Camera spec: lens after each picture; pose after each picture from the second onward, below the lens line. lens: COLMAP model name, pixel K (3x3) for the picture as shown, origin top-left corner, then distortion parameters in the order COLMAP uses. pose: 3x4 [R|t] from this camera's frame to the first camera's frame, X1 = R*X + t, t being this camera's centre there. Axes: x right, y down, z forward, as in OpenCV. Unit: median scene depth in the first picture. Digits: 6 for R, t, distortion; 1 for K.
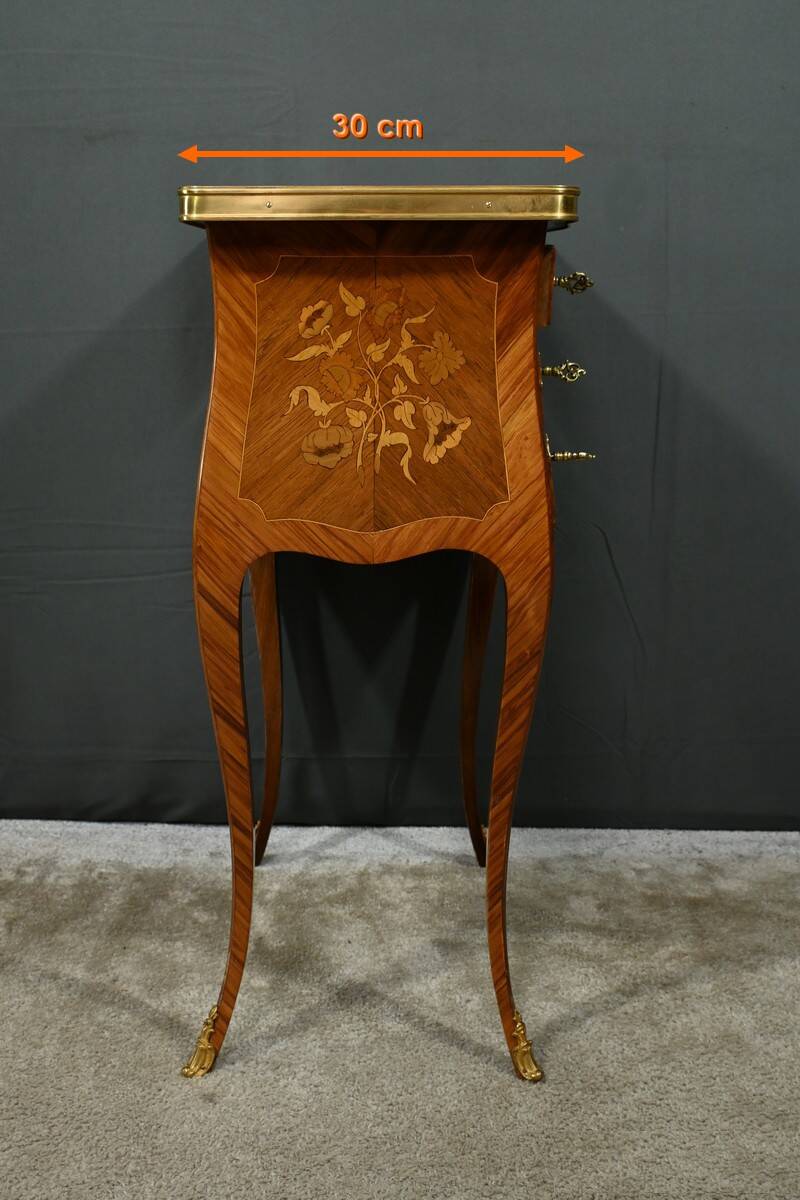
lens RADIAL K [[1274.2, 0, 401.2], [0, 1274.2, 597.0], [0, 0, 1]] dist [0.005710, 0.000000]
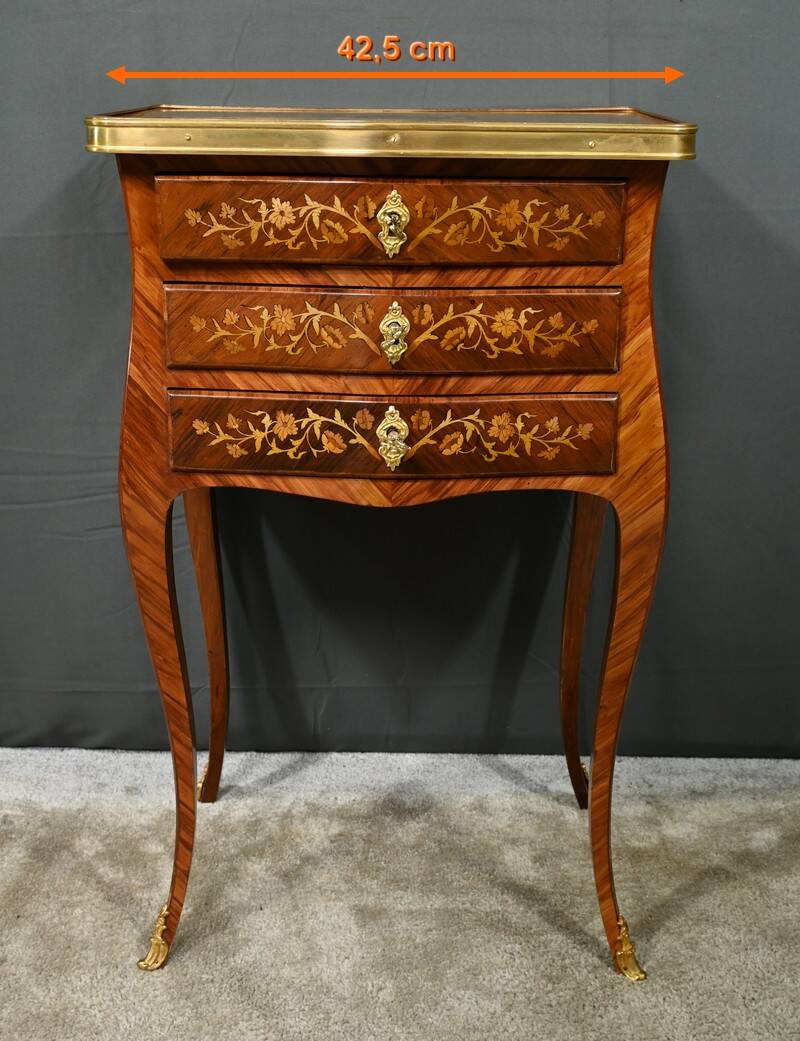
lens RADIAL K [[1258.3, 0, 392.1], [0, 1258.3, 541.6], [0, 0, 1]] dist [0.008465, 0.000000]
pose [[0.999919, 0.001167, -0.012638, 0.063602], [0.000458, 0.991796, 0.127829, -0.108114], [0.012683, -0.127825, 0.991716, 0.118063]]
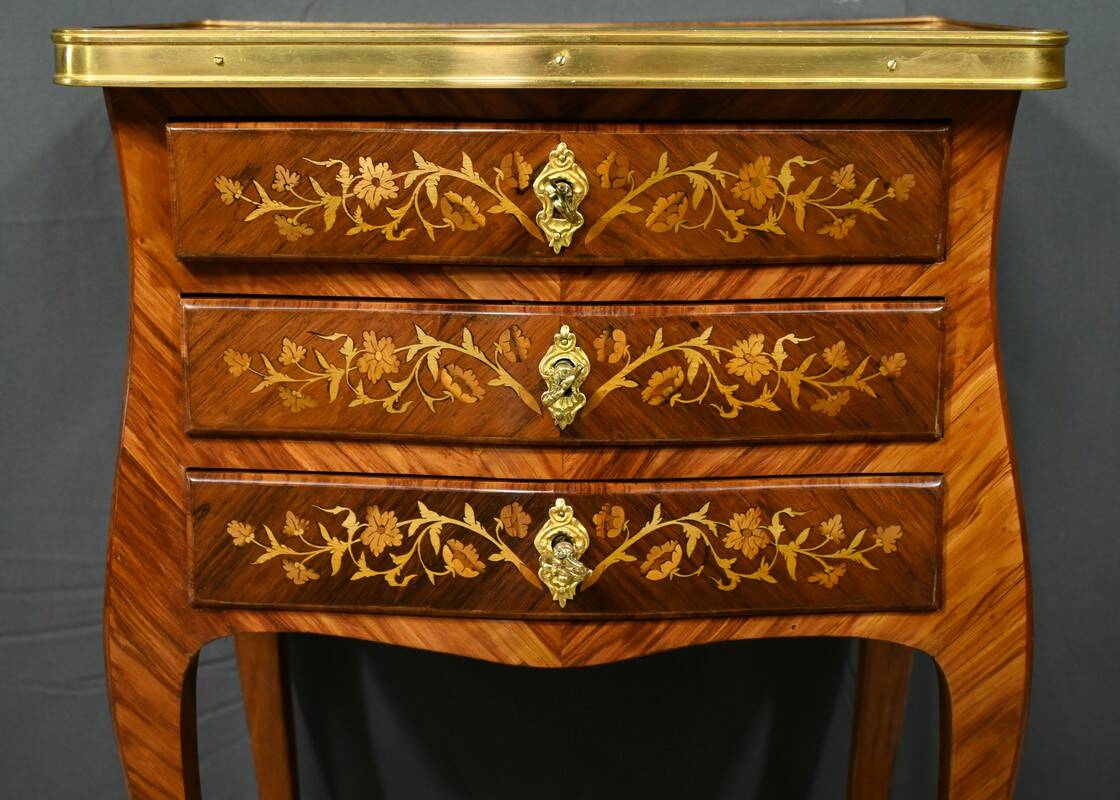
lens RADIAL K [[1691.2, 0, 549.1], [0, 1691.2, 427.3], [0, 0, 1]] dist [0.033012, 0.000000]
pose [[0.999522, -0.004628, -0.030567, 0.067853], [0.004949, 0.999933, 0.010429, -0.122380], [0.030517, -0.010575, 0.999478, 0.261053]]
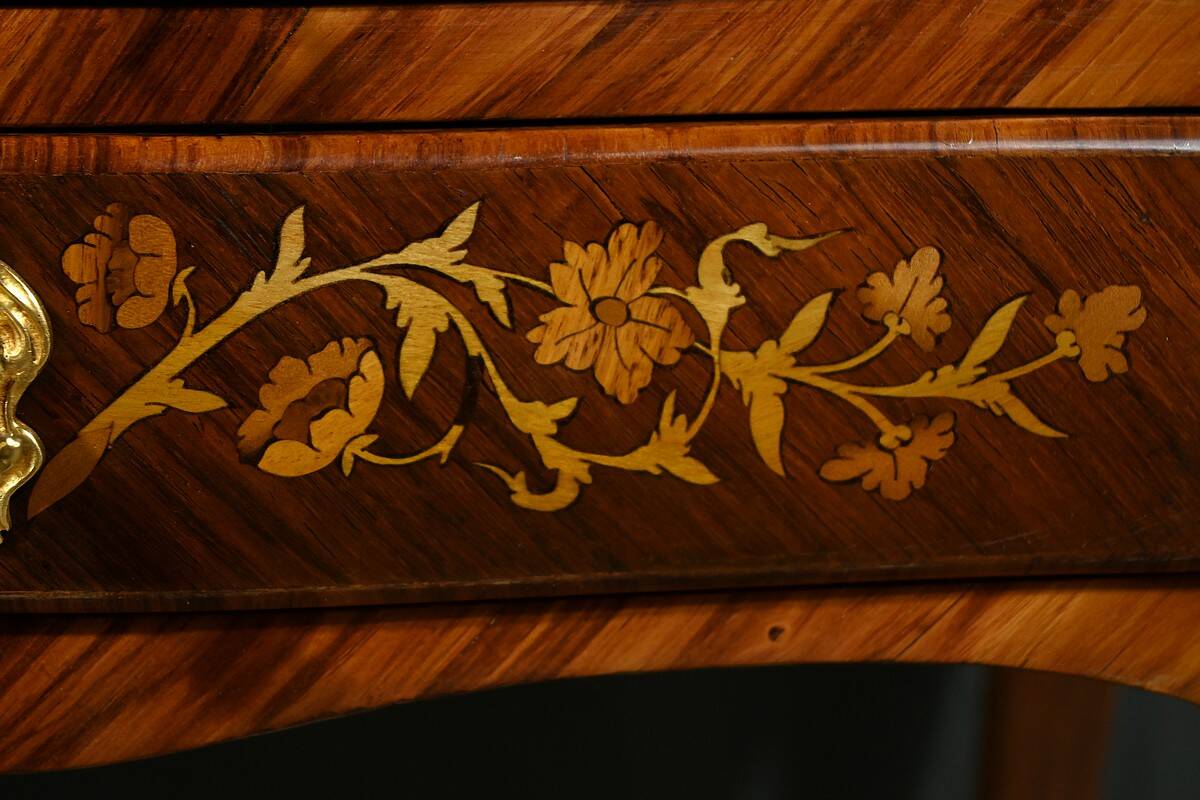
lens RADIAL K [[2681.2, 0, 588.6], [0, 2681.2, 397.7], [0, 0, 1]] dist [0.019125, 0.000000]
pose [[0.999976, -0.006744, -0.001335, 0.113341], [0.006817, 0.997815, 0.065712, -0.090386], [0.000888, -0.065720, 0.997838, 0.561997]]
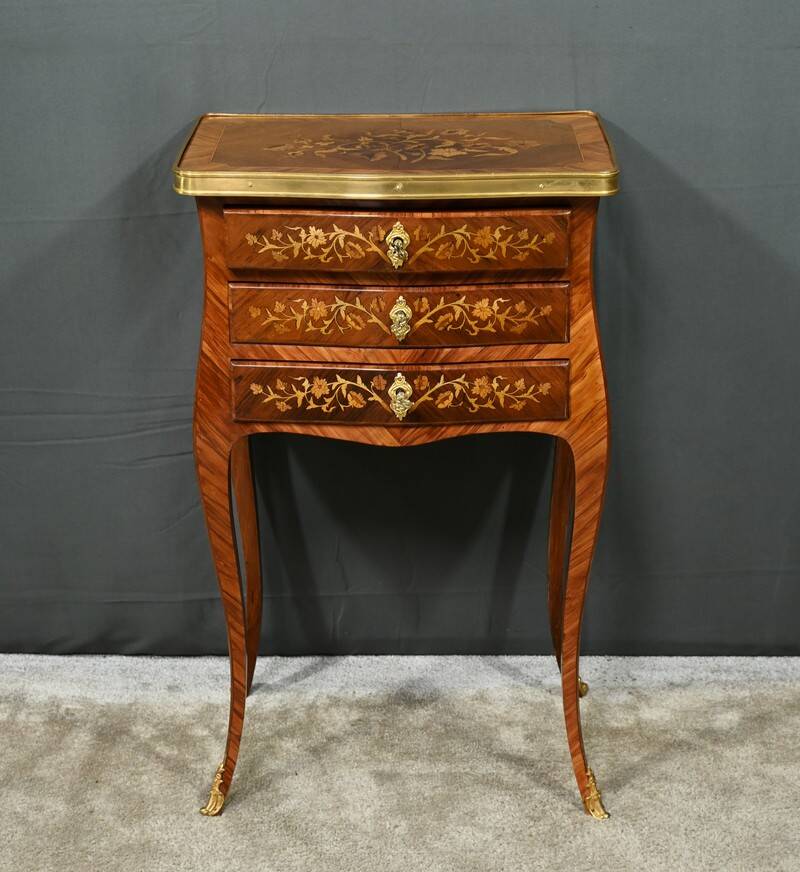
lens RADIAL K [[1868.9, 0, 394.1], [0, 1868.9, 493.5], [0, 0, 1]] dist [0.032743, 0.000000]
pose [[0.999806, -0.011390, -0.016074, 0.071722], [0.013822, 0.986961, 0.160367, -0.226187], [0.014038, -0.160558, 0.986926, -0.559910]]
